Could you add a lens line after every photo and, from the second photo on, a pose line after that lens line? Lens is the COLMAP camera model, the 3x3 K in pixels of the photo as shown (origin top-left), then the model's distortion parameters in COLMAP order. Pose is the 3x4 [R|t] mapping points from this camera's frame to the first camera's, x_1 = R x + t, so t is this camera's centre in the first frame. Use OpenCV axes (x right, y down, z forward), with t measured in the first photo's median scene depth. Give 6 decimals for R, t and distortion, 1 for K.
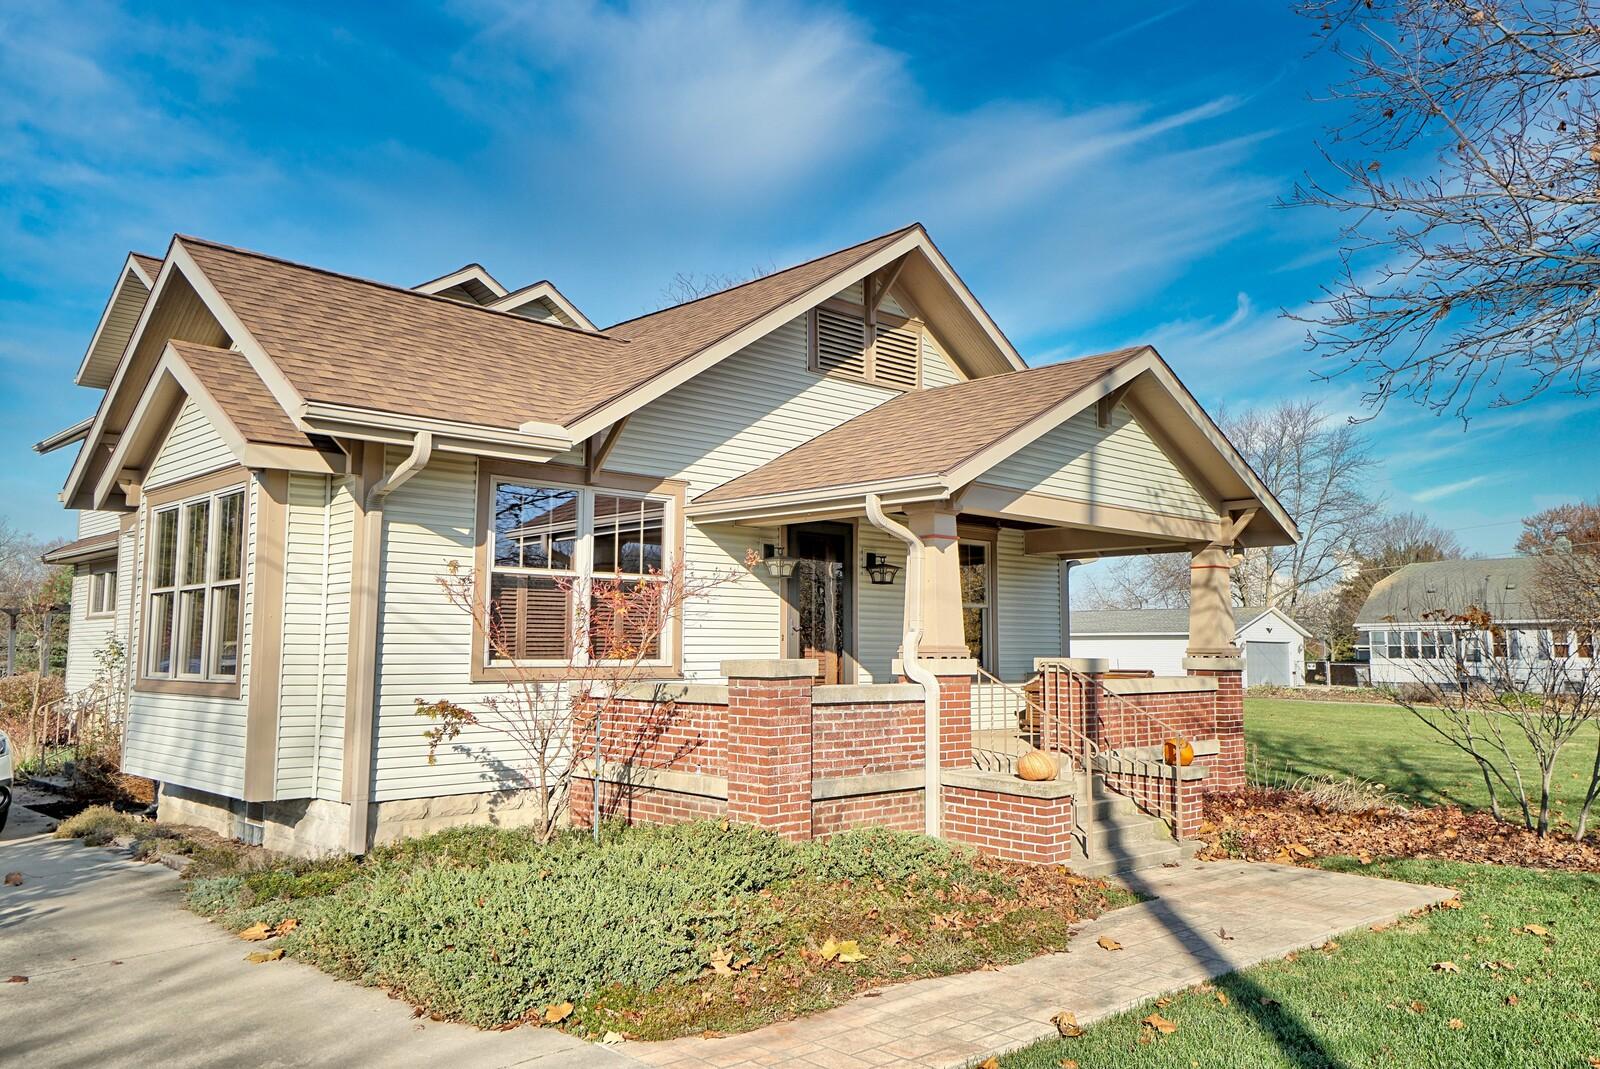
lens RADIAL K [[1179.7, 0, 800.0], [0, 1179.7, 534.5], [0, 0, 1]] dist [0.087427, 0.004909]
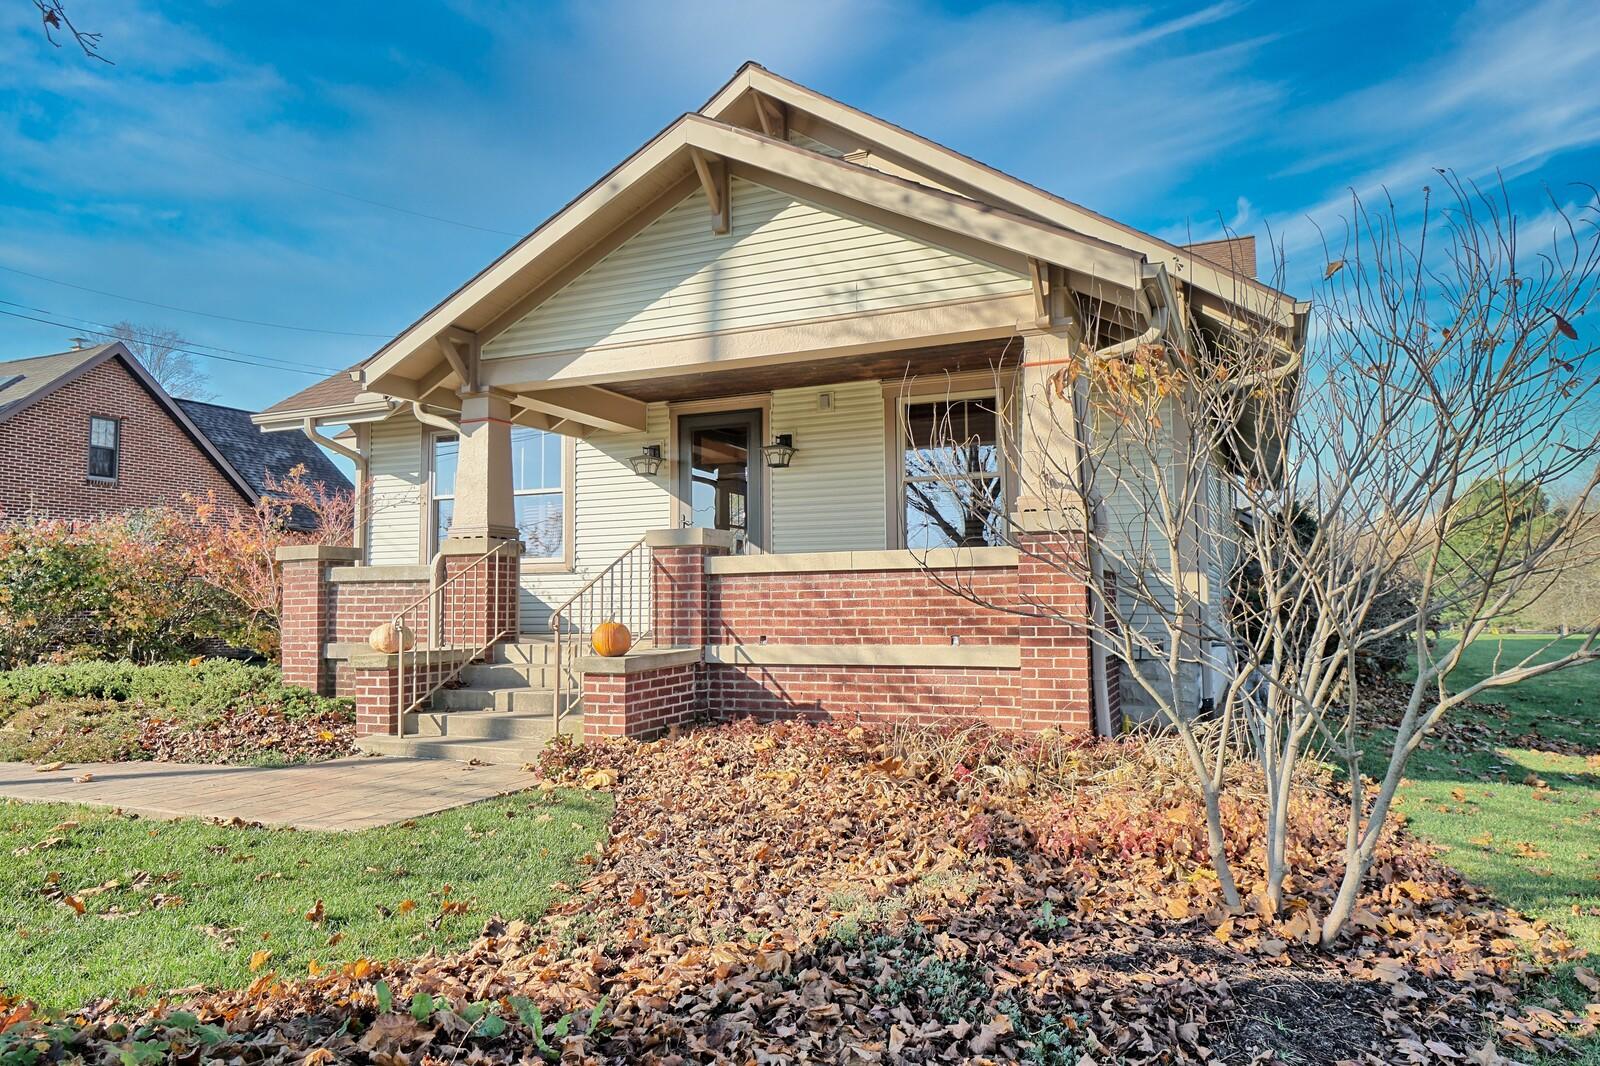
lens RADIAL K [[1021.2, 0, 800.0], [0, 1021.2, 533.0], [0, 0, 1]] dist [0.048732, 0.000179]
pose [[0.385184, -0.072424, -0.919994, 0.958550], [0.100015, 0.994320, -0.036401, 0.146814], [0.917404, -0.077992, 0.390239, 0.838076]]
